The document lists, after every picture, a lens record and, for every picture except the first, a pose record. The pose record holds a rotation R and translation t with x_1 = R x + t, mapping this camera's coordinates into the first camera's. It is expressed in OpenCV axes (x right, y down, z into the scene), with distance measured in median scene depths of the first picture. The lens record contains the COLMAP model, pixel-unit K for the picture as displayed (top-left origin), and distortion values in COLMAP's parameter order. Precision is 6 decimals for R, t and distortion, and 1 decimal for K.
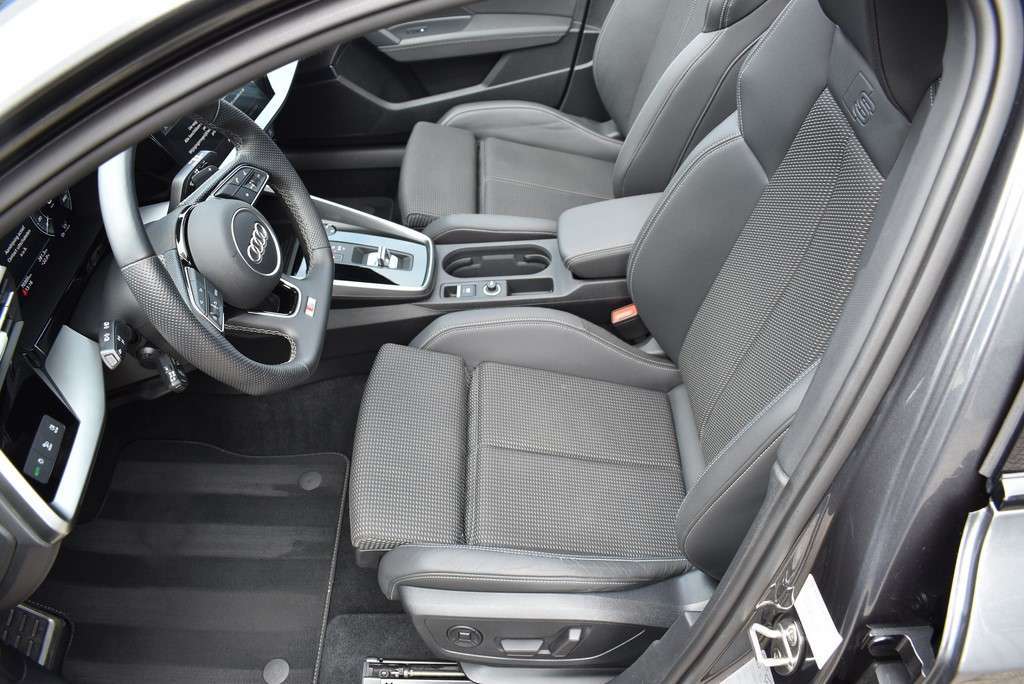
lens RADIAL K [[793.7, 0, 518.1], [0, 793.7, 341.6], [0, 0, 1]] dist [-0.086800, 0.004059]
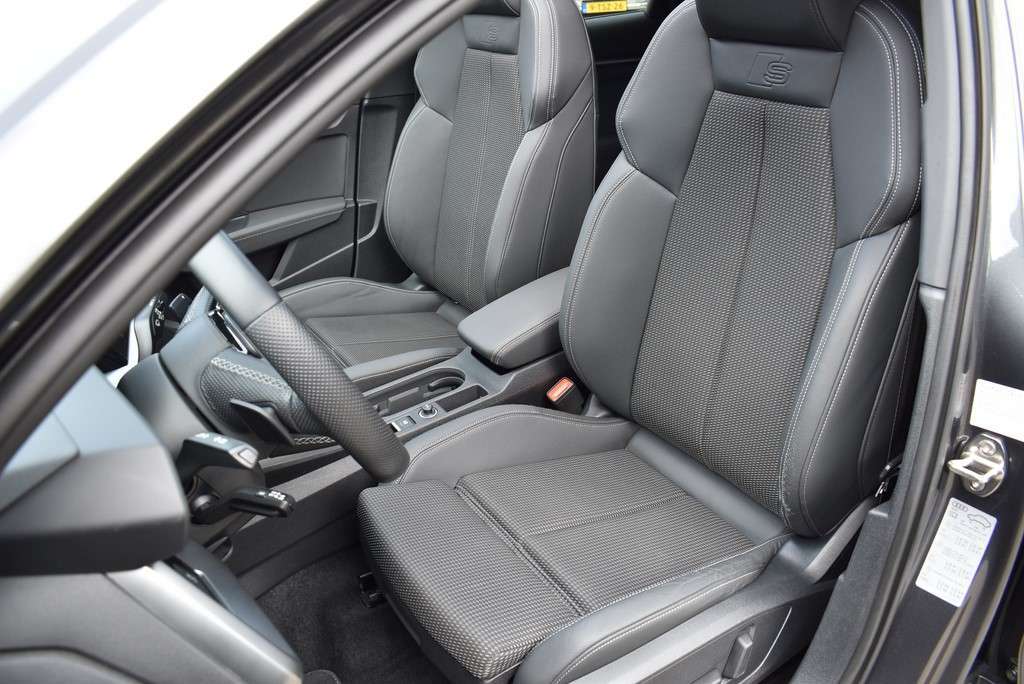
lens RADIAL K [[793.7, 0, 514.2], [0, 793.7, 346.7], [0, 0, 1]] dist [-0.086800, 0.004059]
pose [[0.851763, -0.277966, 0.444110, -0.320105], [0.403665, 0.888541, -0.218060, 0.103839], [-0.333997, 0.365007, 0.869032, 0.108160]]
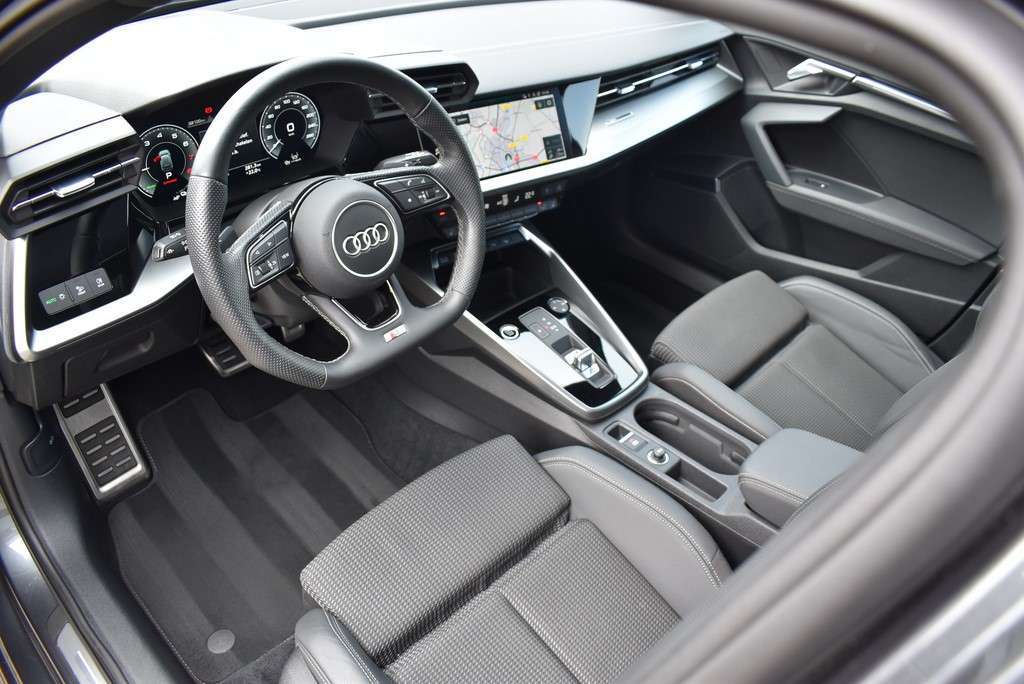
lens RADIAL K [[793.7, 0, 506.6], [0, 793.7, 344.0], [0, 0, 1]] dist [-0.086800, 0.004059]
pose [[0.700486, 0.493750, -0.515297, 0.208419], [-0.566526, 0.823819, 0.019246, -0.084025], [0.434014, 0.278447, 0.856796, 0.179492]]
